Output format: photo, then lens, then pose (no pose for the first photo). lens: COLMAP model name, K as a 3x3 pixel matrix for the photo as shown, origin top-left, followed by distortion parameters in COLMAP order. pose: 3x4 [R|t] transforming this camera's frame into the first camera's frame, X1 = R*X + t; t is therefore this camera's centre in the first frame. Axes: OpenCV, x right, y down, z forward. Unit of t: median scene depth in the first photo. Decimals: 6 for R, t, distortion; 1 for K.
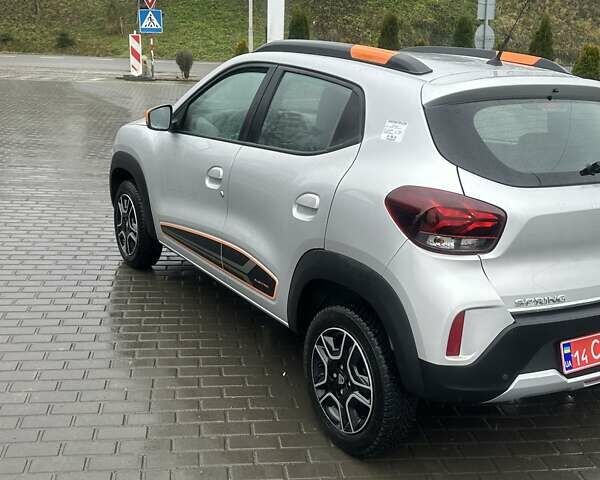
lens RADIAL K [[759.0, 0, 280.4], [0, 759.0, 240.7], [0, 0, 1]] dist [0.095211, -0.071753]
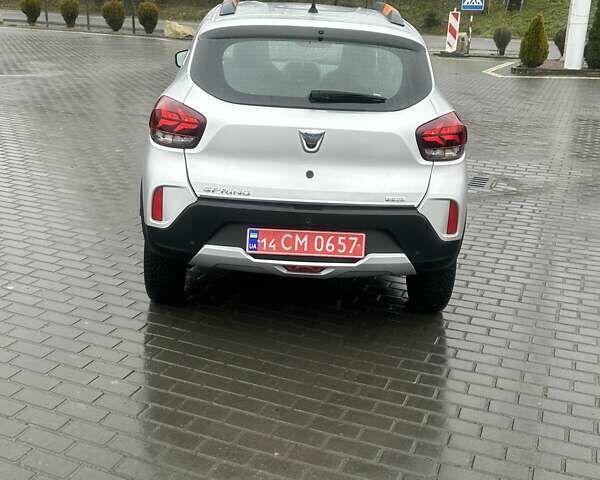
lens RADIAL K [[759.0, 0, 280.4], [0, 759.0, 240.7], [0, 0, 1]] dist [0.095211, -0.071753]
pose [[0.863204, 0.150626, -0.481863, 0.969167], [-0.141596, 0.988378, 0.055304, 0.072123], [0.484593, 0.020491, 0.874500, -0.069337]]
